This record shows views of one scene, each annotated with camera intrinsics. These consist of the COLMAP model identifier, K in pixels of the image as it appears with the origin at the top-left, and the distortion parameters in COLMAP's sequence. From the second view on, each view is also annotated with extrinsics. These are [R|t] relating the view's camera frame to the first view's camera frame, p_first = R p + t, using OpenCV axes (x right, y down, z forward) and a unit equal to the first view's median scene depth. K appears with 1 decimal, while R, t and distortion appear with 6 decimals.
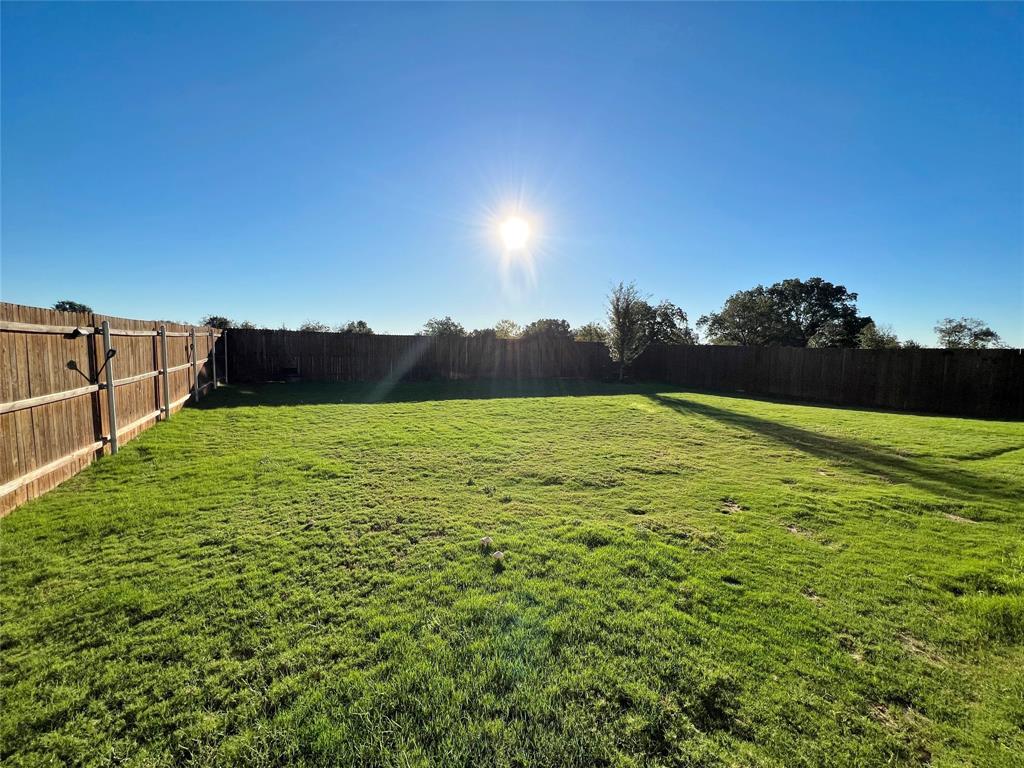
lens RADIAL K [[410.2, 0, 514.9], [0, 410.2, 385.4], [0, 0, 1]] dist [-0.001875, 0.000350]
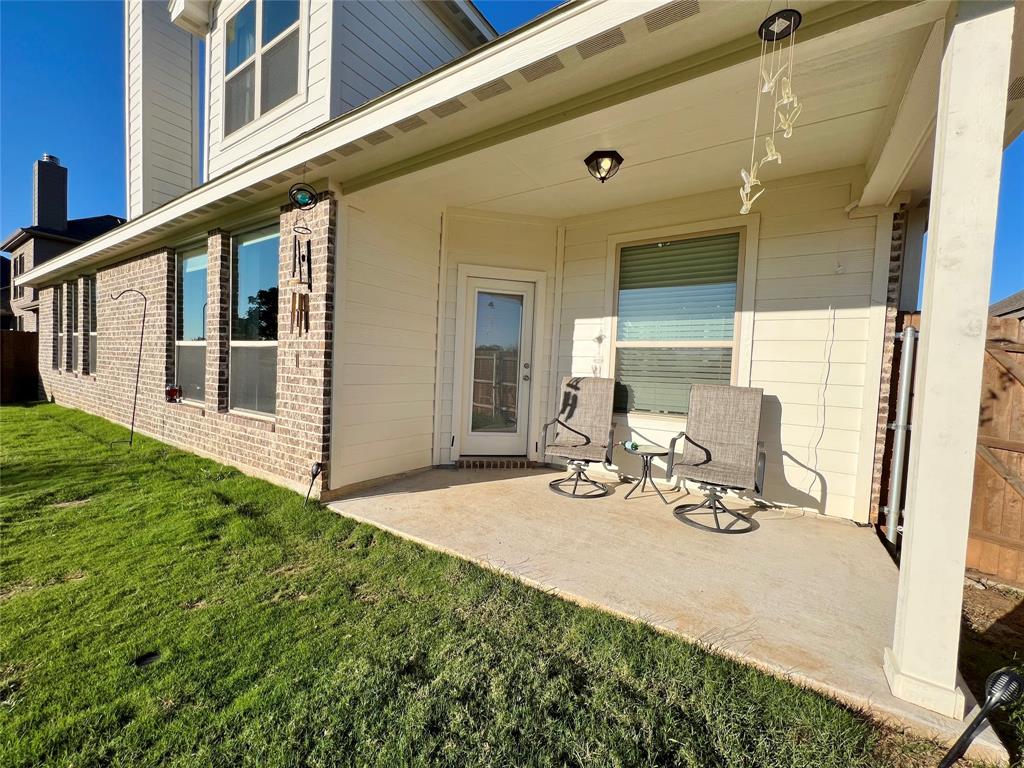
lens RADIAL K [[410.2, 0, 514.9], [0, 410.2, 385.4], [0, 0, 1]] dist [-0.001875, 0.000350]
pose [[-0.487641, -0.074368, 0.869871, -0.349284], [0.021200, 0.995063, 0.096956, -0.029722], [-0.872787, 0.065721, -0.483657, 0.812195]]
